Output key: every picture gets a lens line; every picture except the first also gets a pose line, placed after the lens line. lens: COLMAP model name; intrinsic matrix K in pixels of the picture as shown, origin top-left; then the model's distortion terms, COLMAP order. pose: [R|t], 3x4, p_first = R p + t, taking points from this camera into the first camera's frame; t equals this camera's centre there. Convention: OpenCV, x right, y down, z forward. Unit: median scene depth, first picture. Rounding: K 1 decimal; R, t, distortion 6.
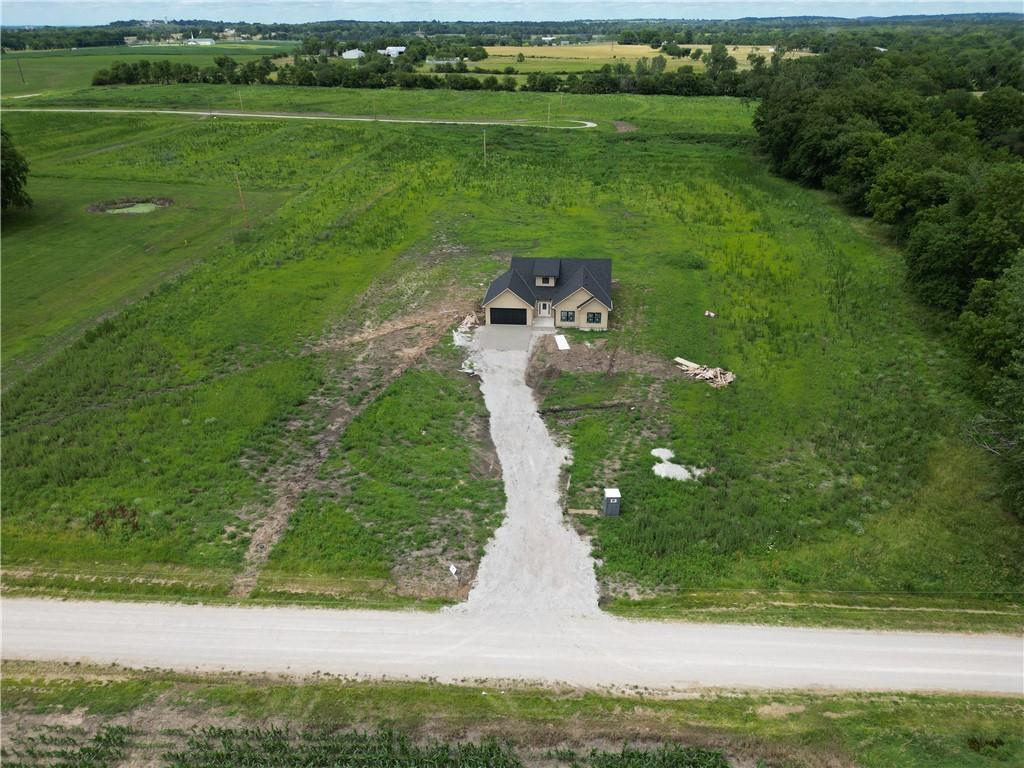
lens RADIAL K [[719.2, 0, 510.0], [0, 719.2, 387.6], [0, 0, 1]] dist [0.069474, -0.060618]
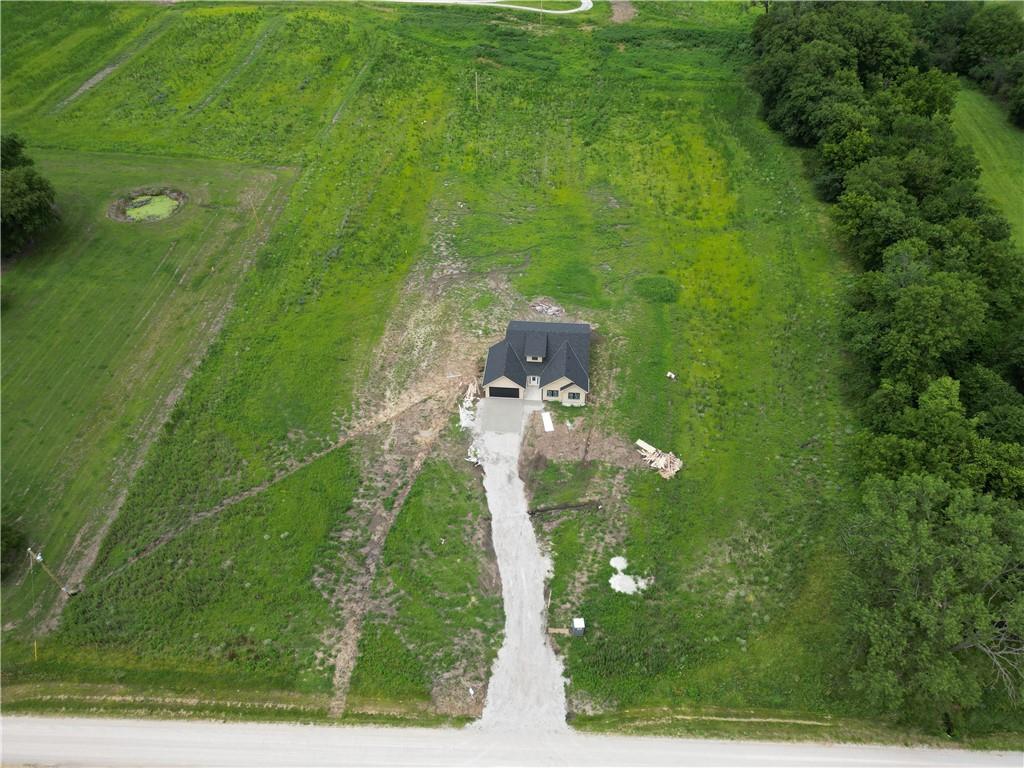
lens RADIAL K [[726.2, 0, 509.7], [0, 726.2, 381.1], [0, 0, 1]] dist [0.085179, -0.090719]
pose [[0.999924, -0.008206, 0.009161, -0.004330], [0.005471, 0.963898, 0.266215, -0.475435], [-0.011015, -0.266145, 0.963870, -0.192918]]
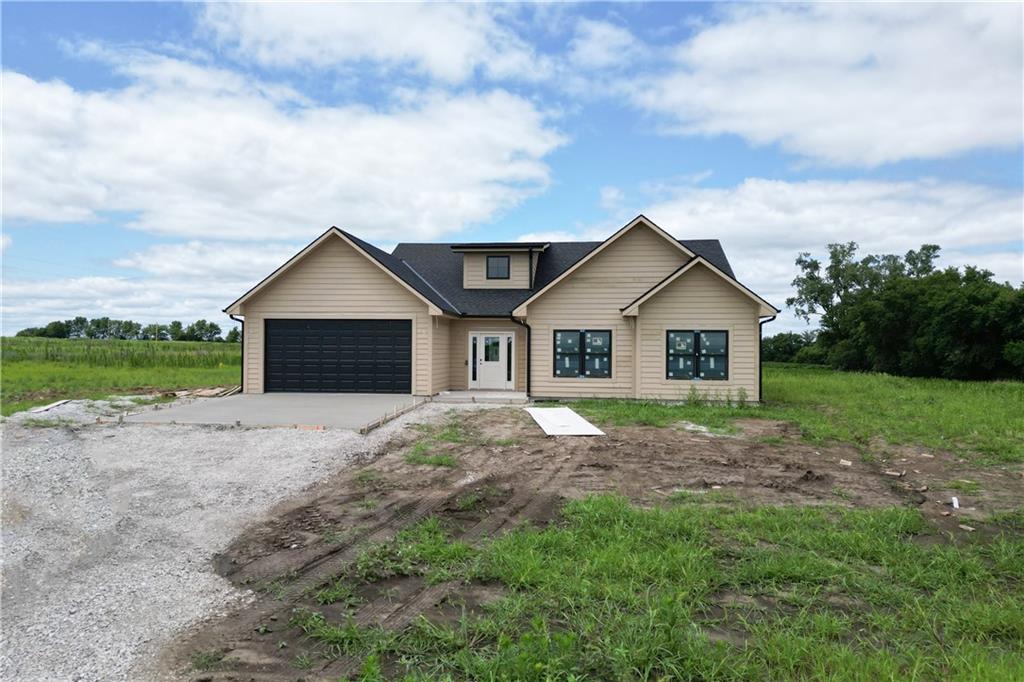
lens RADIAL K [[772.4, 0, 494.9], [0, 772.4, 338.1], [0, 0, 1]] dist [0.092355, -0.107648]
pose [[0.999727, 0.018559, -0.014176, 0.058056], [-0.023024, 0.884989, -0.465043, 0.017131], [0.003915, 0.465242, 0.885175, 0.818361]]
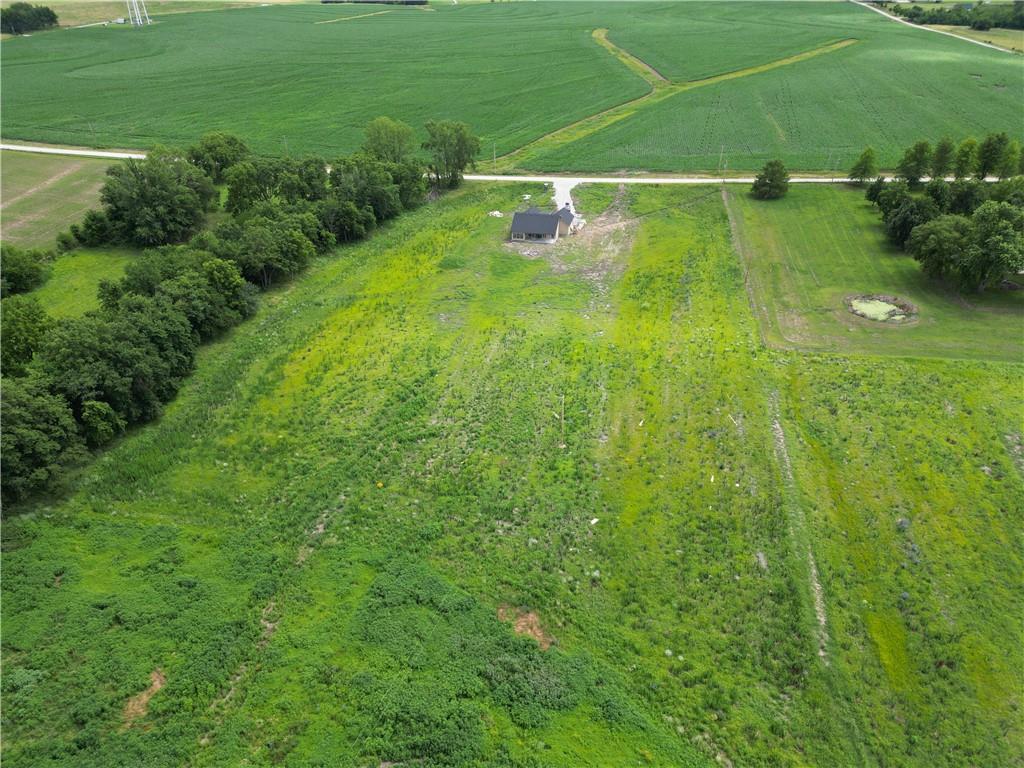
lens RADIAL K [[716.0, 0, 512.0], [0, 716.0, 384.0], [0, 0, 1]] dist [0.091874, -0.084975]
pose [[-0.992833, -0.046318, 0.110170, -0.130595], [0.068926, 0.531157, 0.844465, -1.979939], [-0.097632, 0.846006, -0.524158, 2.926669]]
